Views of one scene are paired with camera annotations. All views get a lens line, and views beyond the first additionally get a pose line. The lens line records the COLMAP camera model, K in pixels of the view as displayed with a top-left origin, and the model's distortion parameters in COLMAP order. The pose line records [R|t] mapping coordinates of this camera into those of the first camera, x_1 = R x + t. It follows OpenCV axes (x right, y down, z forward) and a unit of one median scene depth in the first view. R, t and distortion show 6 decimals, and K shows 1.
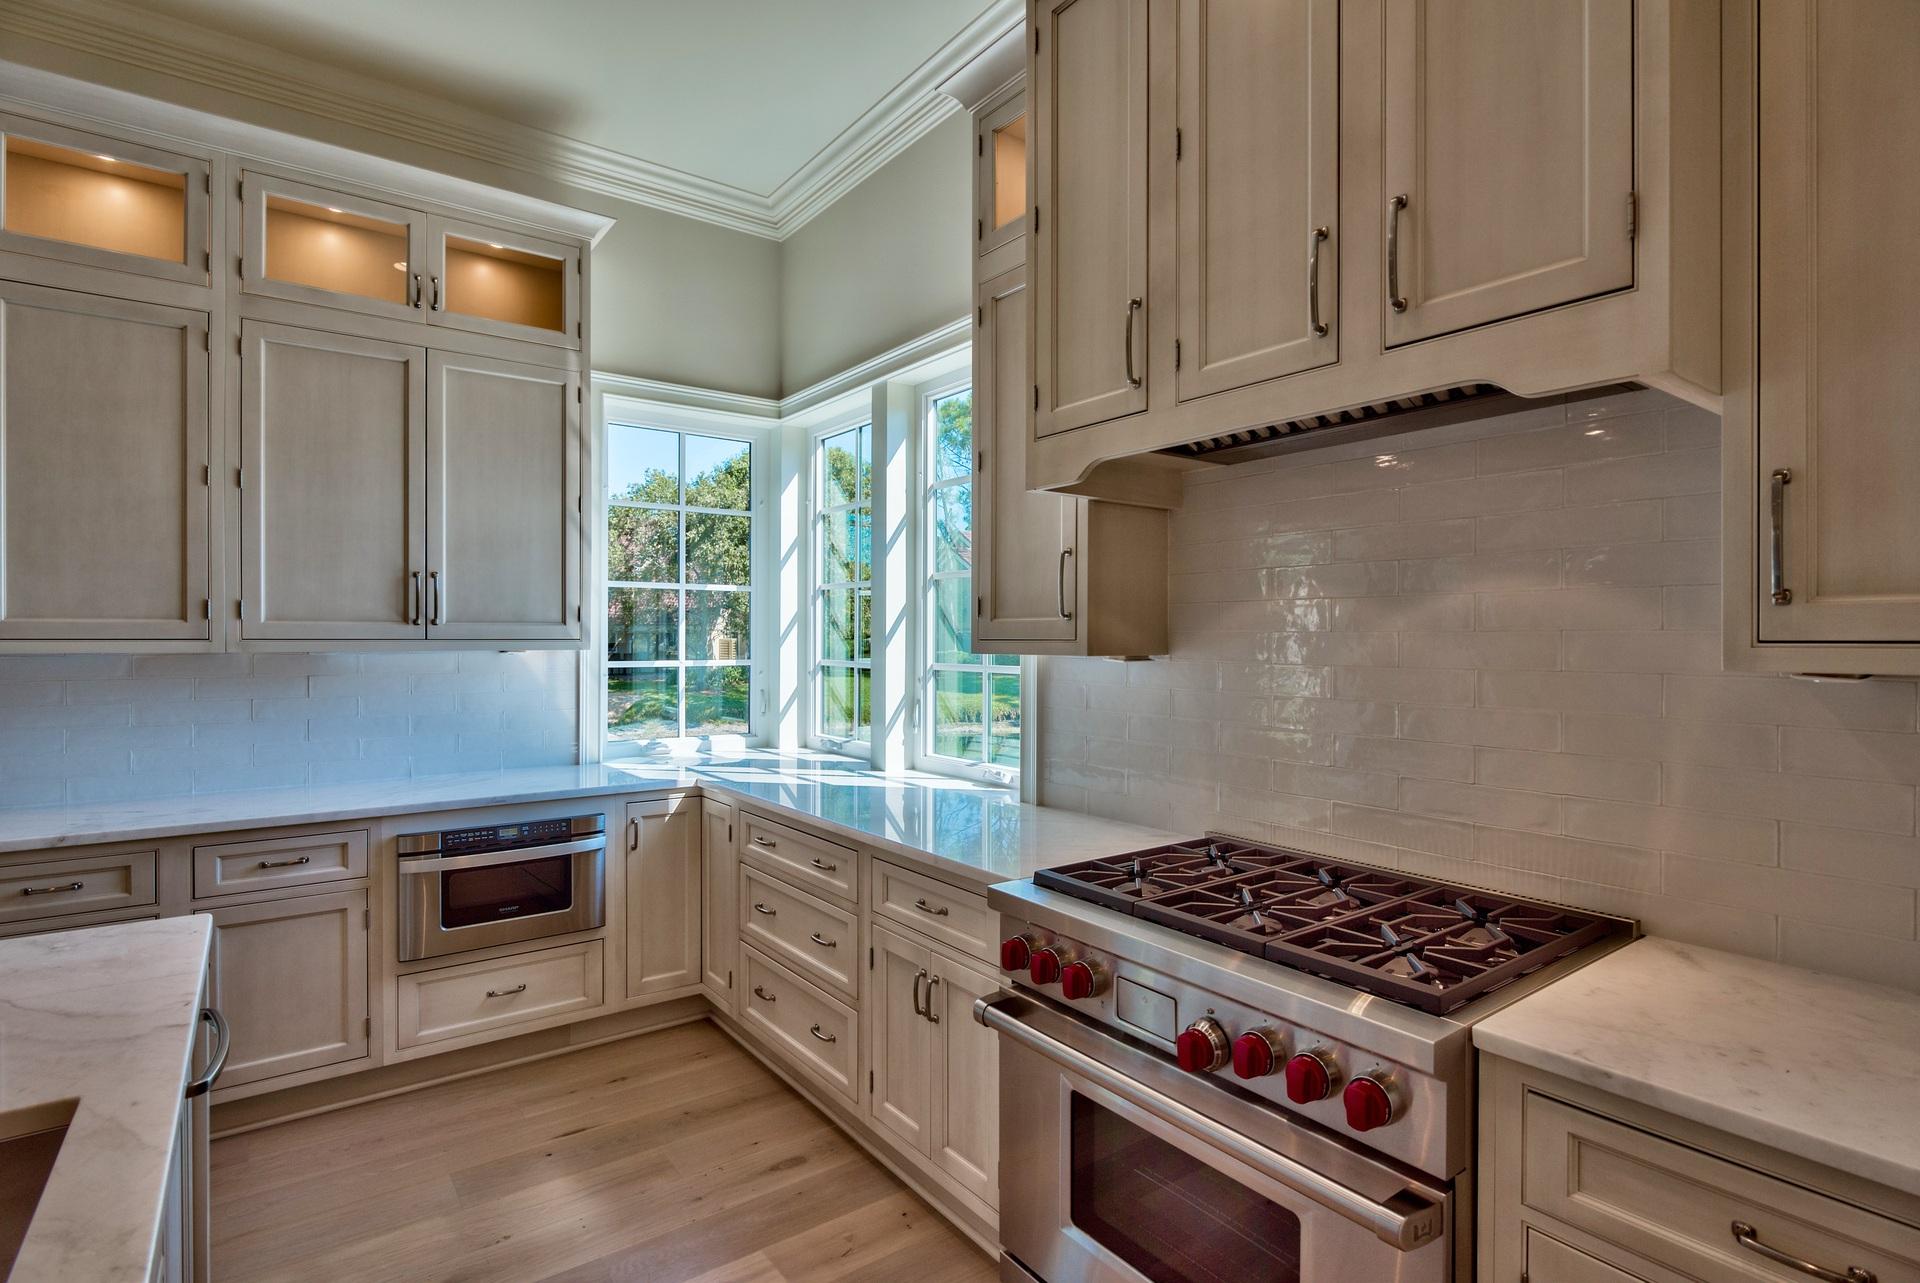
lens RADIAL K [[934.7, 0, 945.9], [0, 934.7, 641.4], [0, 0, 1]] dist [0.000098, -0.002786]
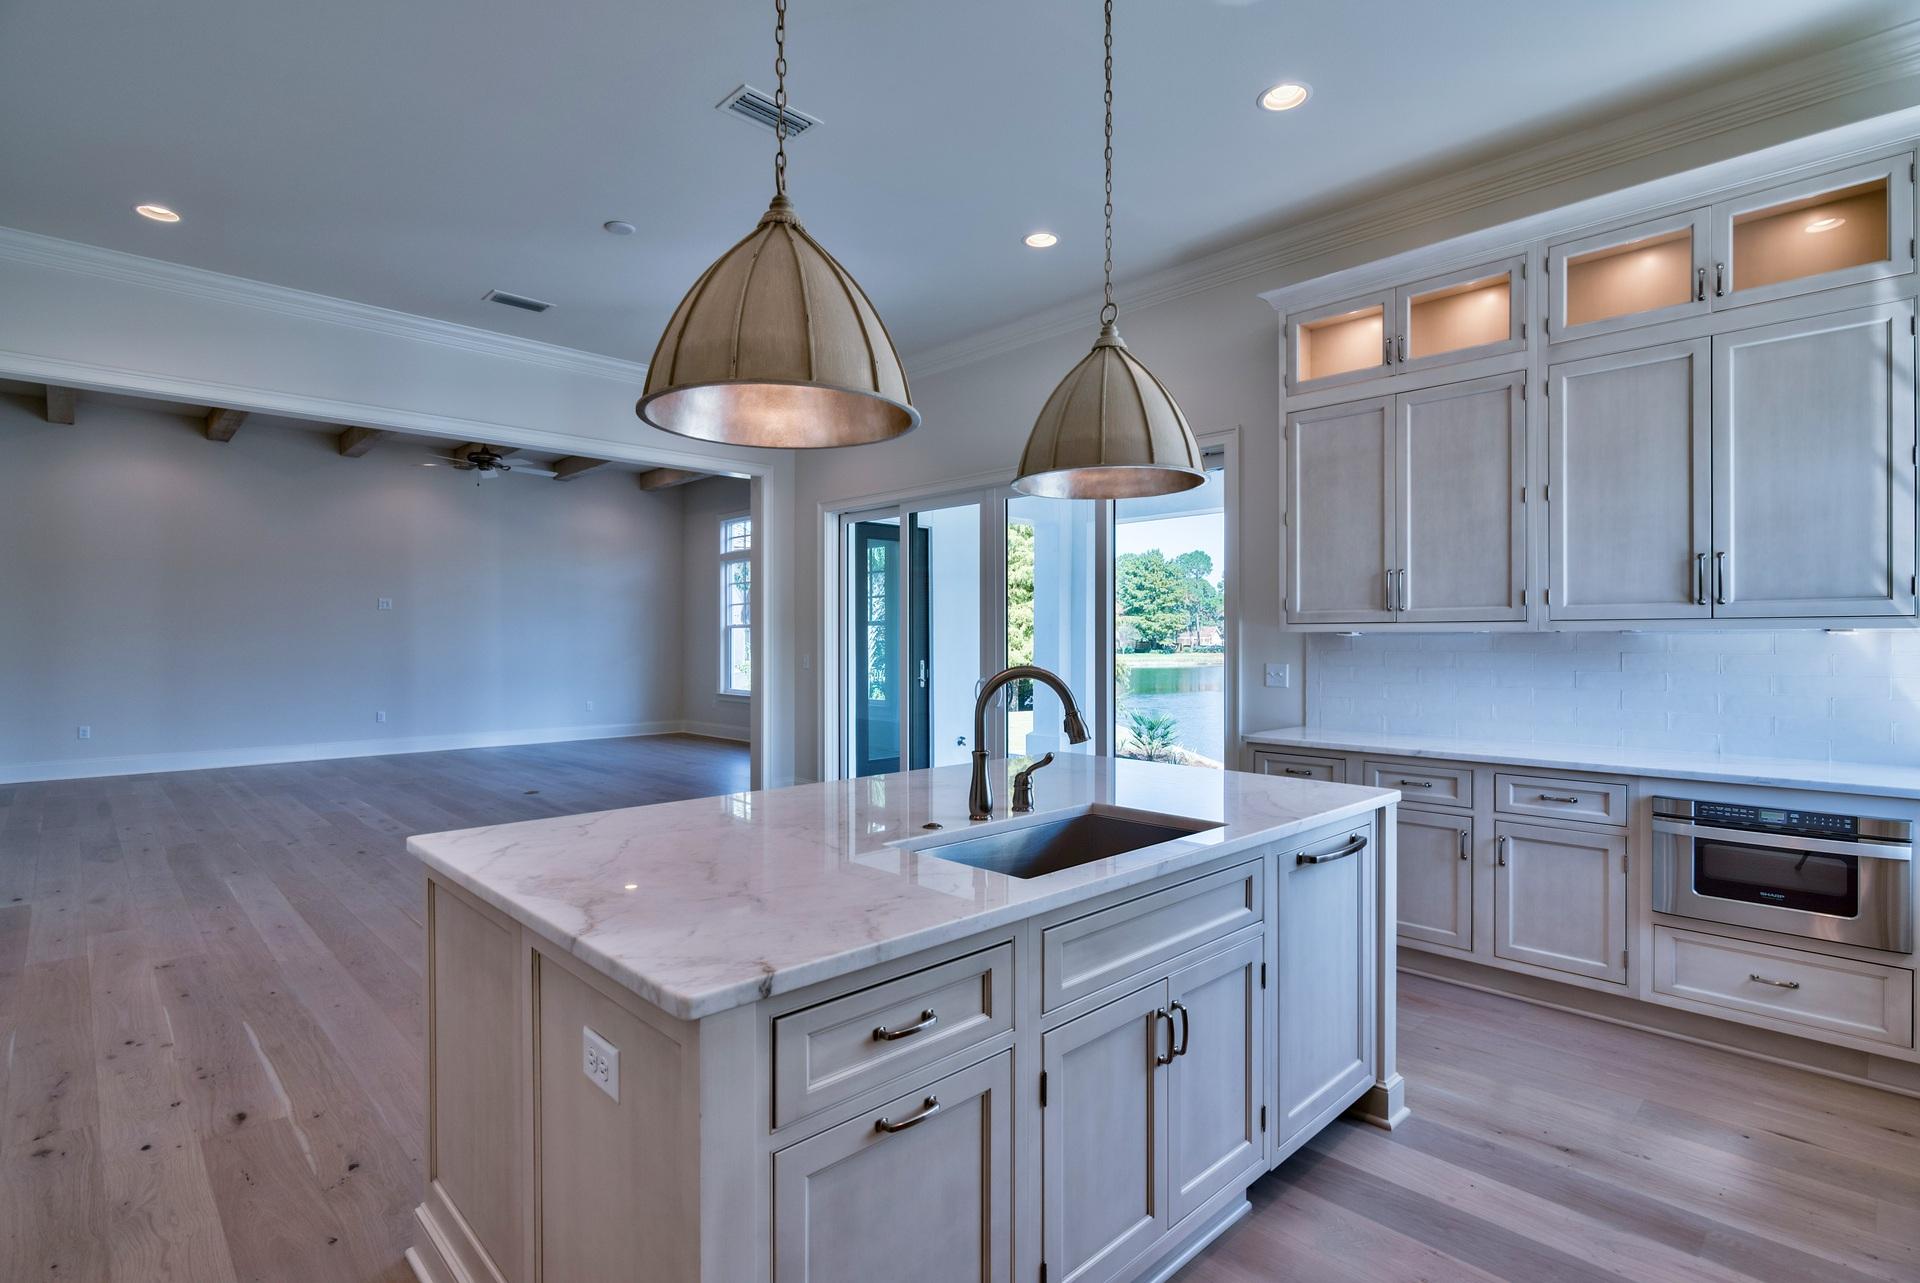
lens RADIAL K [[934.7, 0, 964.6], [0, 934.7, 643.3], [0, 0, 1]] dist [0.000098, -0.002786]
pose [[0.136609, 0.002054, -0.990623, 0.383013], [-0.002697, 0.999995, 0.001702, 0.028218], [0.990621, 0.002439, 0.136614, 0.046113]]
